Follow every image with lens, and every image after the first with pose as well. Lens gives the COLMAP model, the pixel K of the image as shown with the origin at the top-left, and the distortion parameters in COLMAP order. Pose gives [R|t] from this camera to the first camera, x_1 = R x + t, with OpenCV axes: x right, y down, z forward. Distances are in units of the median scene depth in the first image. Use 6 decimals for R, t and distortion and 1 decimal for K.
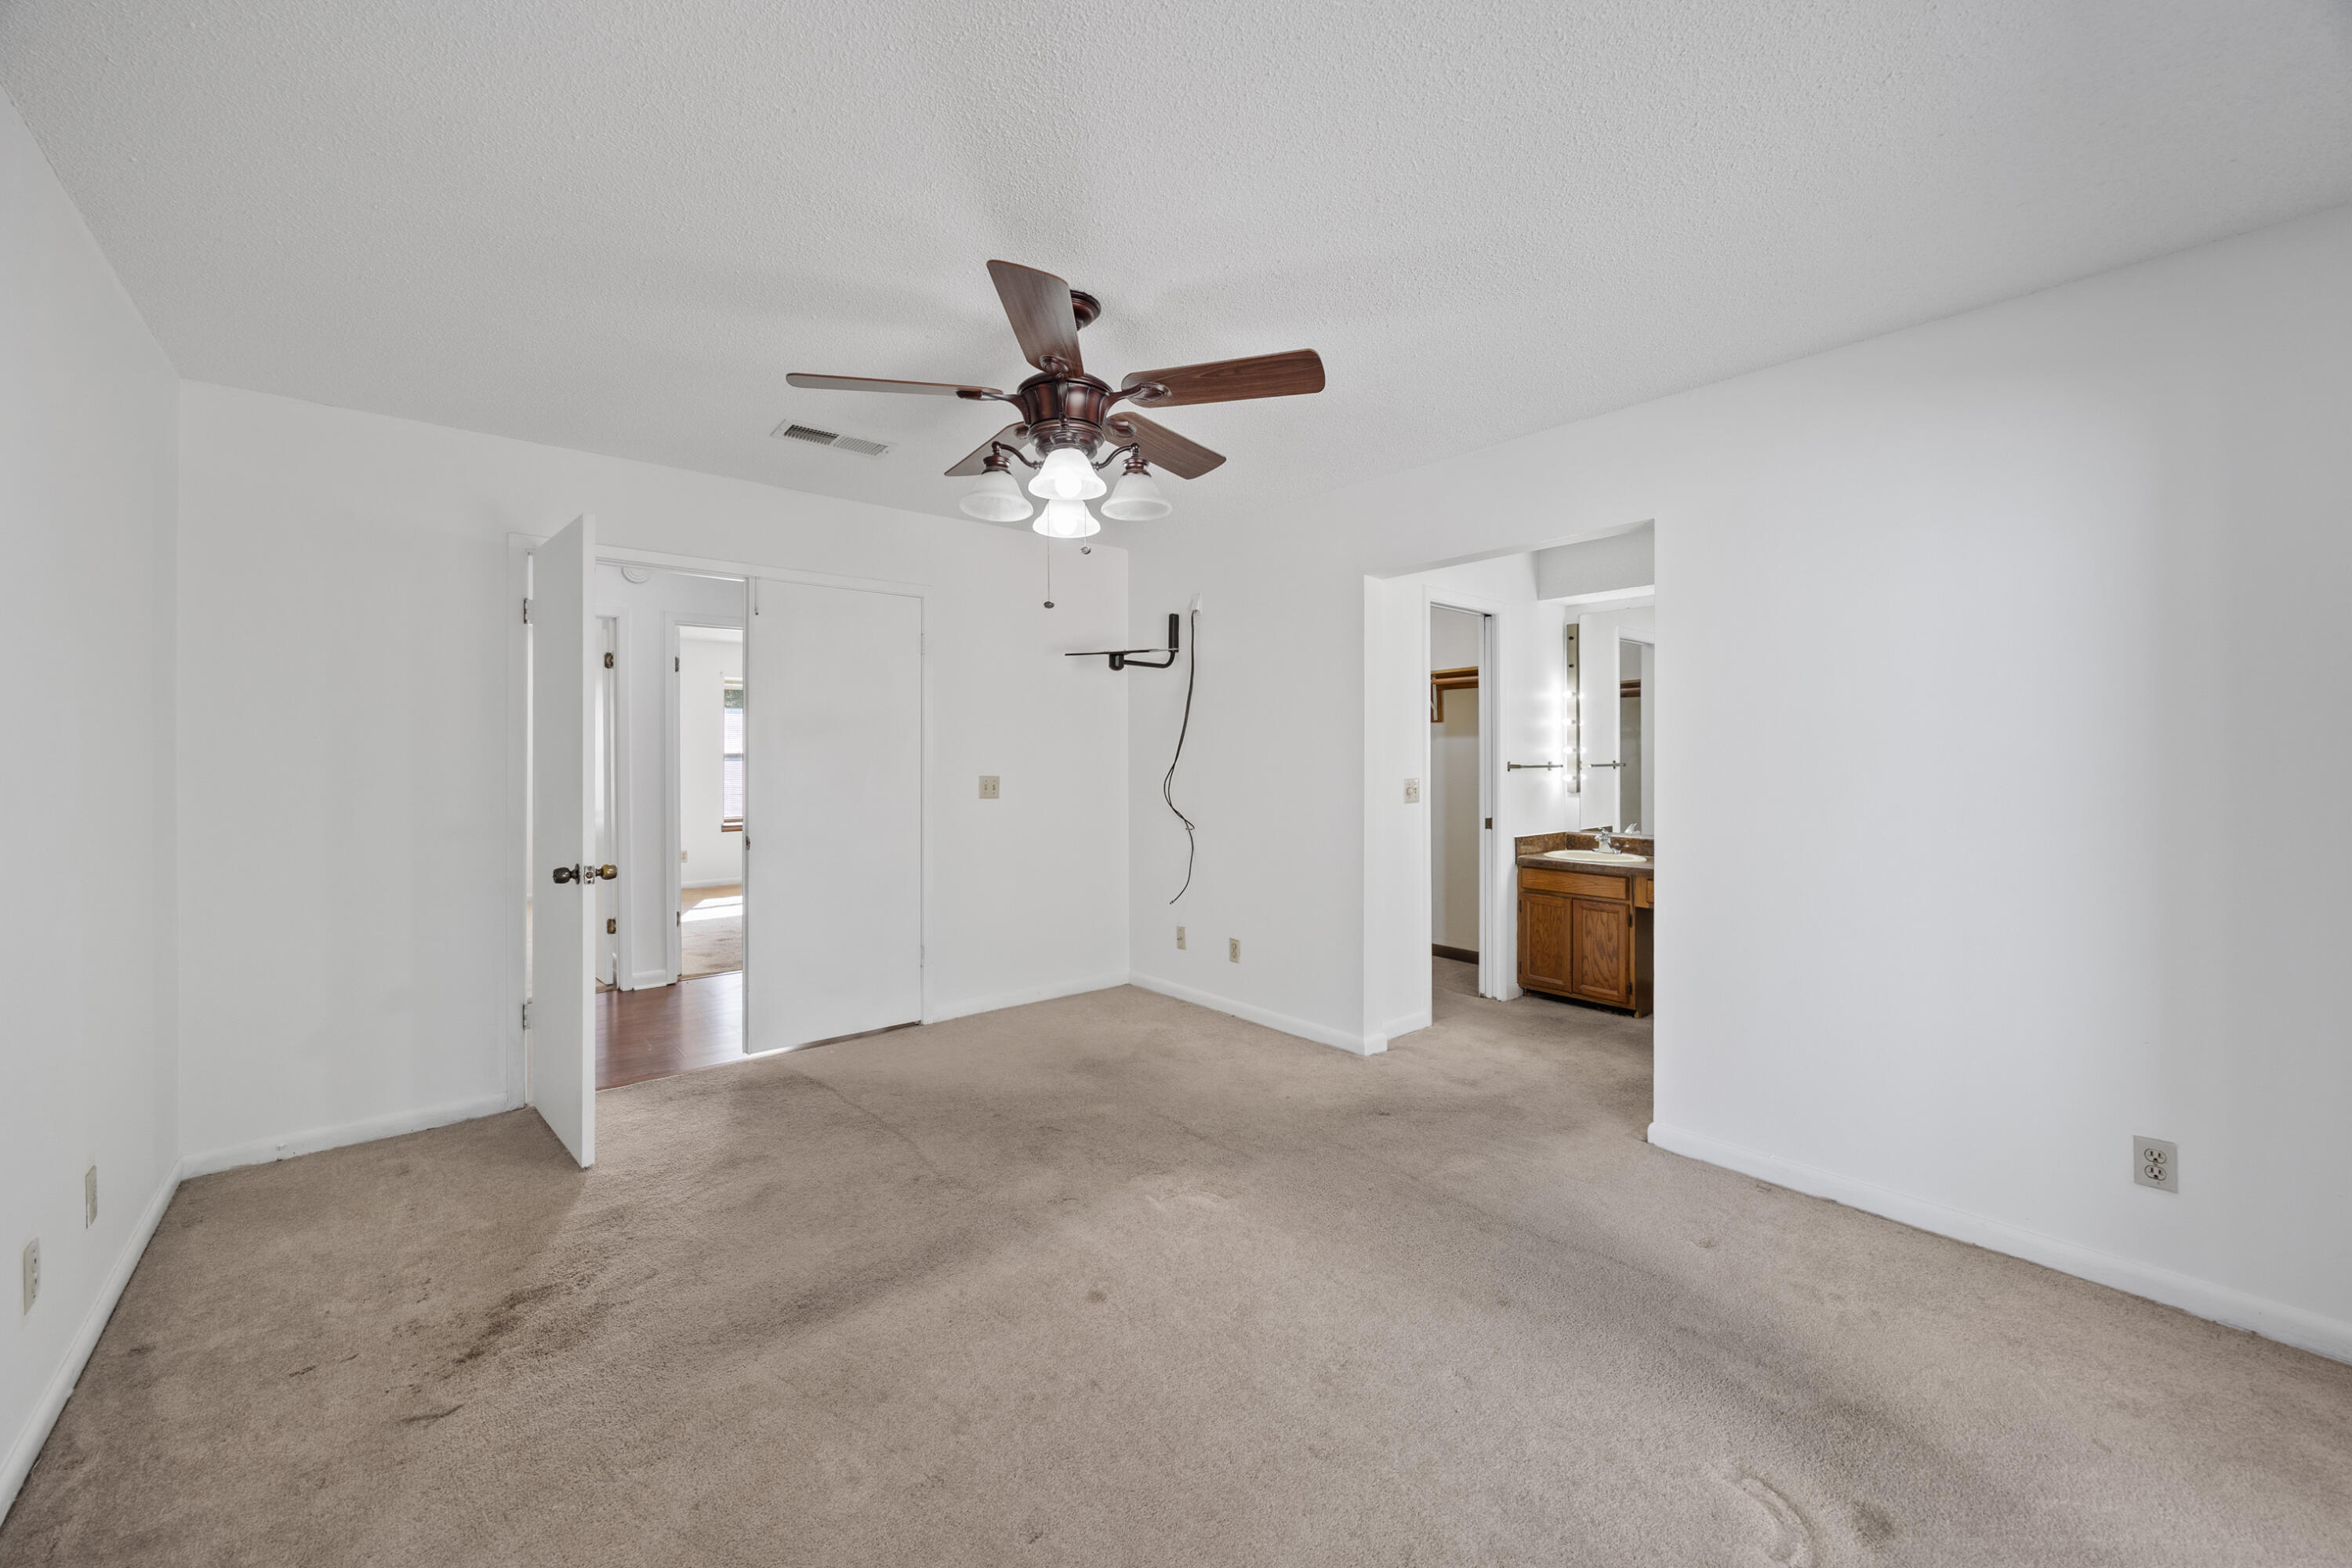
lens RADIAL K [[902.9, 0, 1143.6], [0, 902.9, 765.3], [0, 0, 1]] dist [-0.000189, -0.000366]
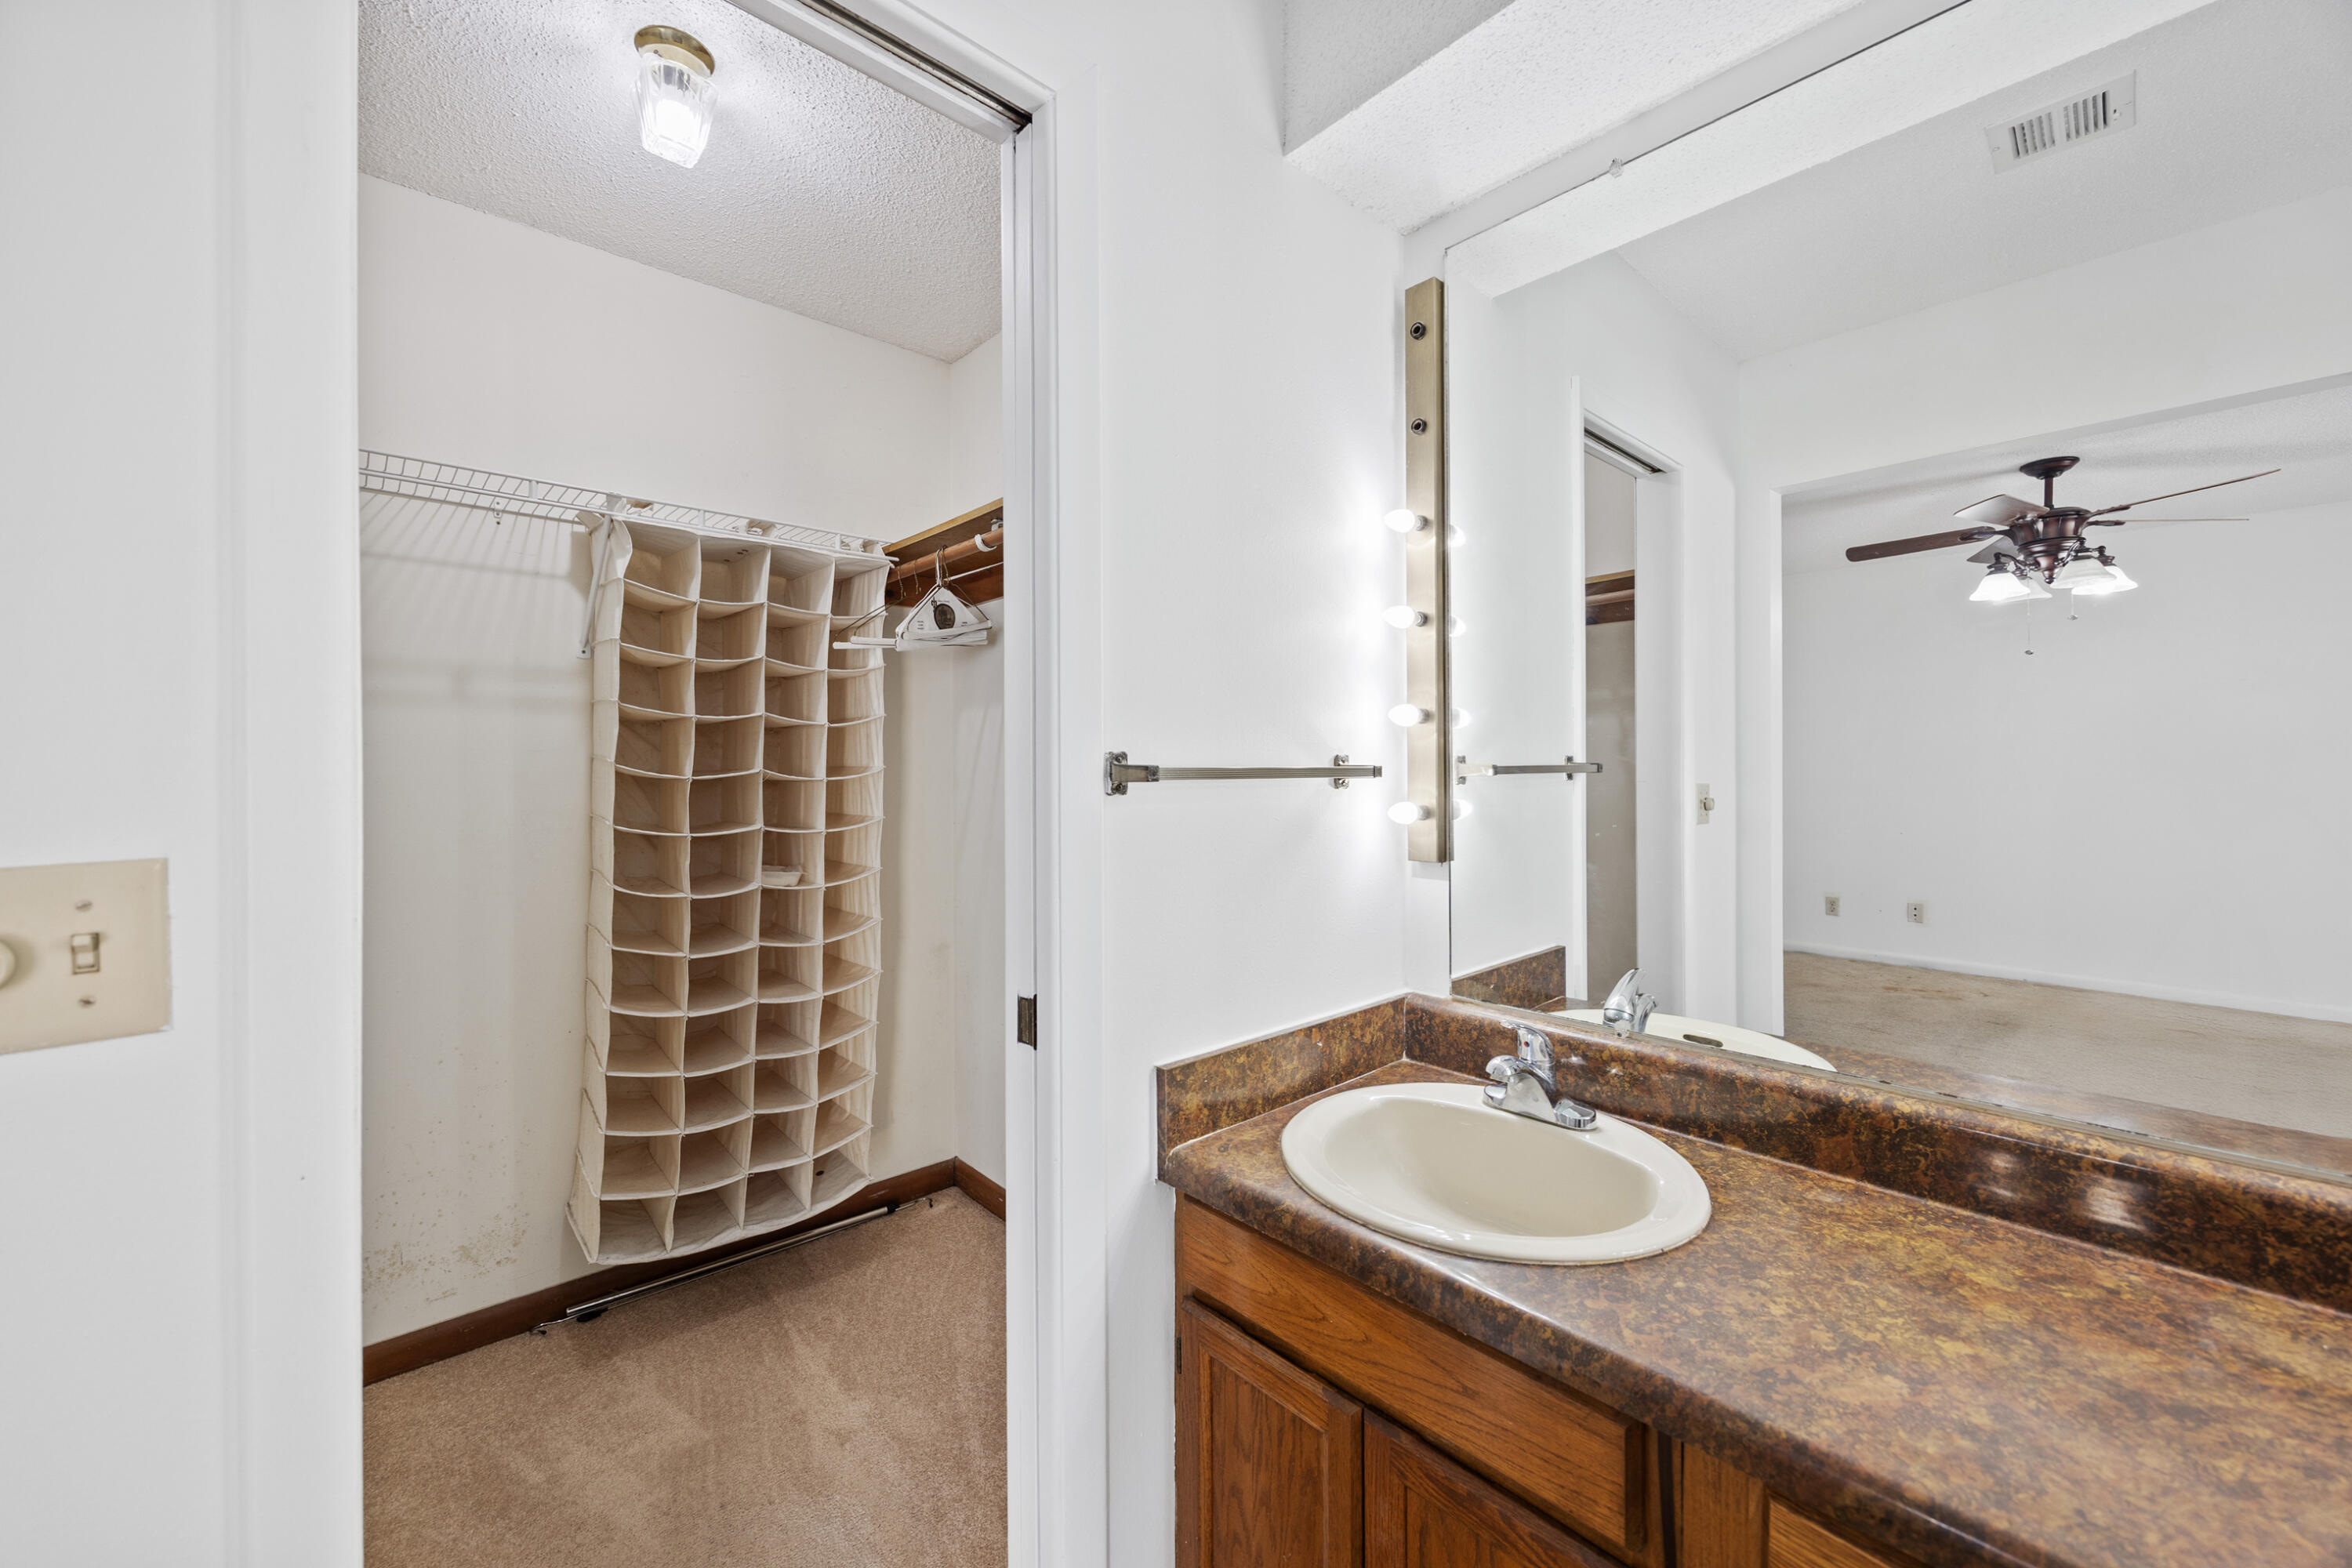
lens RADIAL K [[902.9, 0, 1143.6], [0, 902.9, 765.3], [0, 0, 1]] dist [-0.000189, -0.000366]
pose [[0.999575, 0.001327, 0.029131, 0.375990], [-0.001134, 0.999977, -0.006639, 0.000985], [-0.029140, 0.006603, 0.999554, 0.711817]]
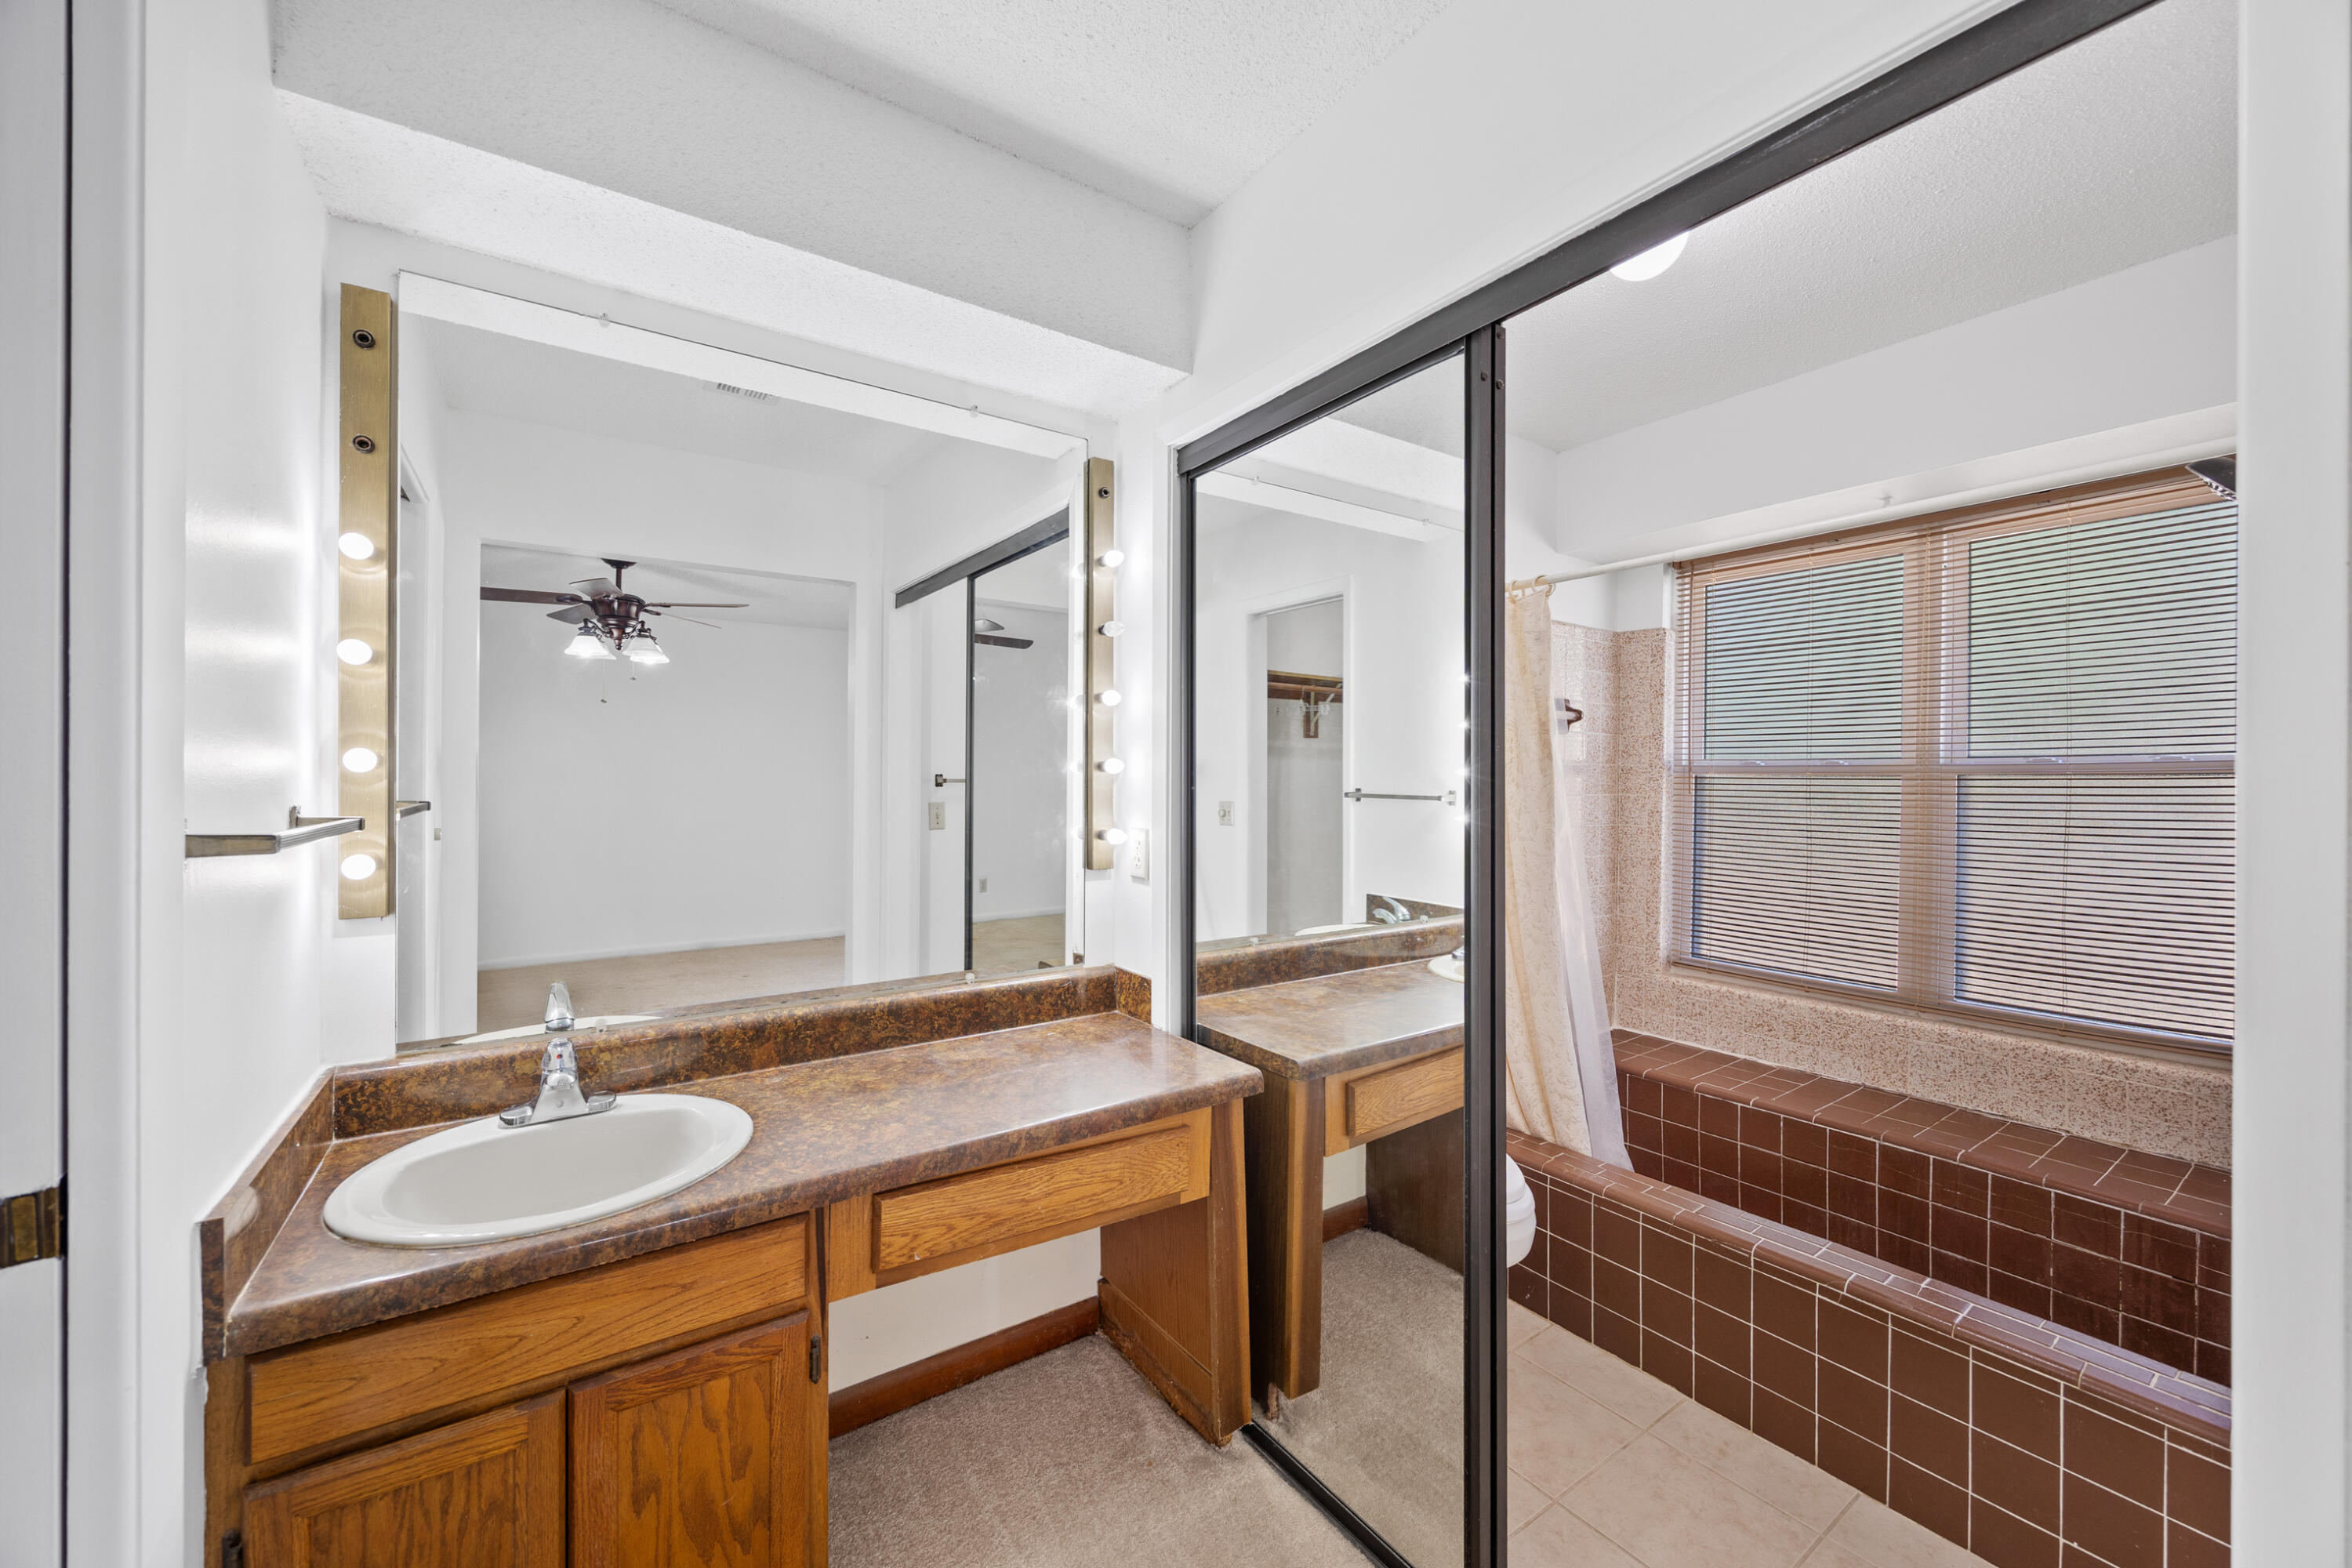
lens RADIAL K [[915.1, 0, 1176.8], [0, 915.1, 796.6], [0, 0, 1]] dist [-0.001987, -0.000317]
pose [[0.105707, -0.015163, 0.994282, 0.228956], [0.003831, 0.999883, 0.014841, -0.009249], [-0.994390, 0.002240, 0.105753, 0.732157]]
